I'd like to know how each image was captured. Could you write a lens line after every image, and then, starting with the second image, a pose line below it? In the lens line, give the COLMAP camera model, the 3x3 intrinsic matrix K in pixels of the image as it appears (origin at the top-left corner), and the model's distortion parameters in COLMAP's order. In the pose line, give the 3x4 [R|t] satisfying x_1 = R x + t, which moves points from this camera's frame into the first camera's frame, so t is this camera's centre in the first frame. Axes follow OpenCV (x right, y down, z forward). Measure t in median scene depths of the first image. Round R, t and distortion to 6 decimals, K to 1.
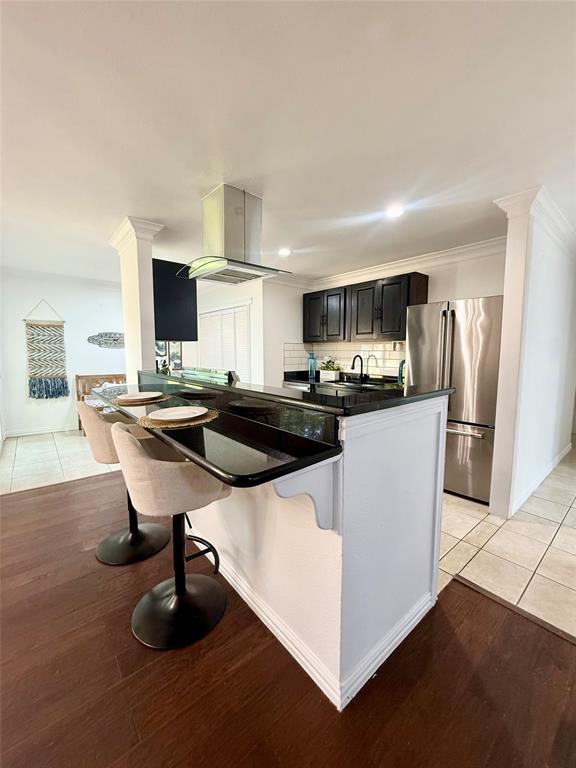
lens RADIAL K [[310.5, 0, 288.0], [0, 310.5, 384.0], [0, 0, 1]] dist [-0.001349, -0.000006]
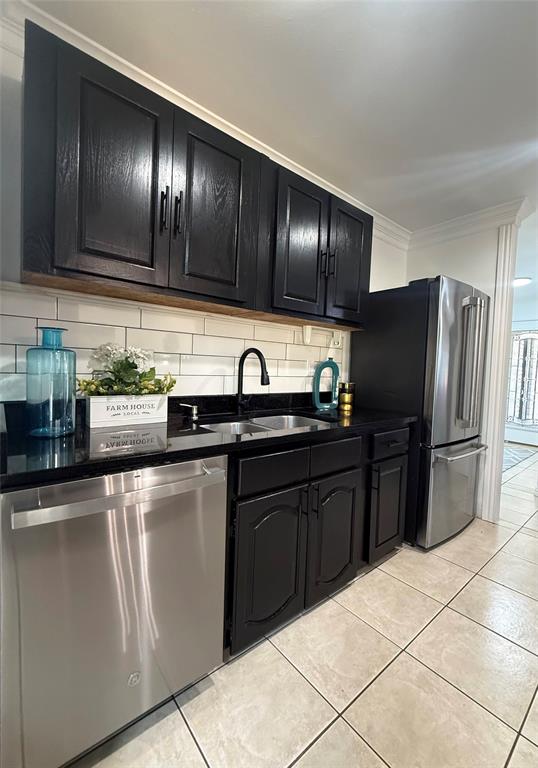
lens RADIAL K [[337.2, 0, 256.4], [0, 337.2, 383.1], [0, 0, 1]] dist [0.001087, 0.000070]
pose [[0.031600, -0.049114, 0.998293, -0.239693], [0.065221, 0.996765, 0.046974, -0.083021], [-0.997370, 0.063625, 0.034701, 1.156613]]
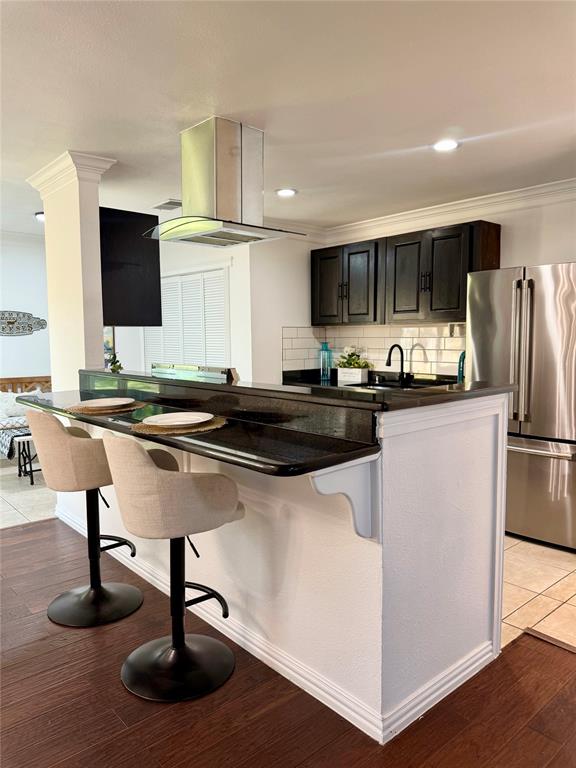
lens RADIAL K [[538.2, 0, 288.0], [0, 538.2, 384.0], [0, 0, 1]] dist [0.074783, -0.096607]
pose [[0.999704, -0.009703, 0.022298, -0.034782], [0.010112, 0.999781, -0.018324, 0.011181], [-0.022115, 0.018544, 0.999583, -0.156629]]
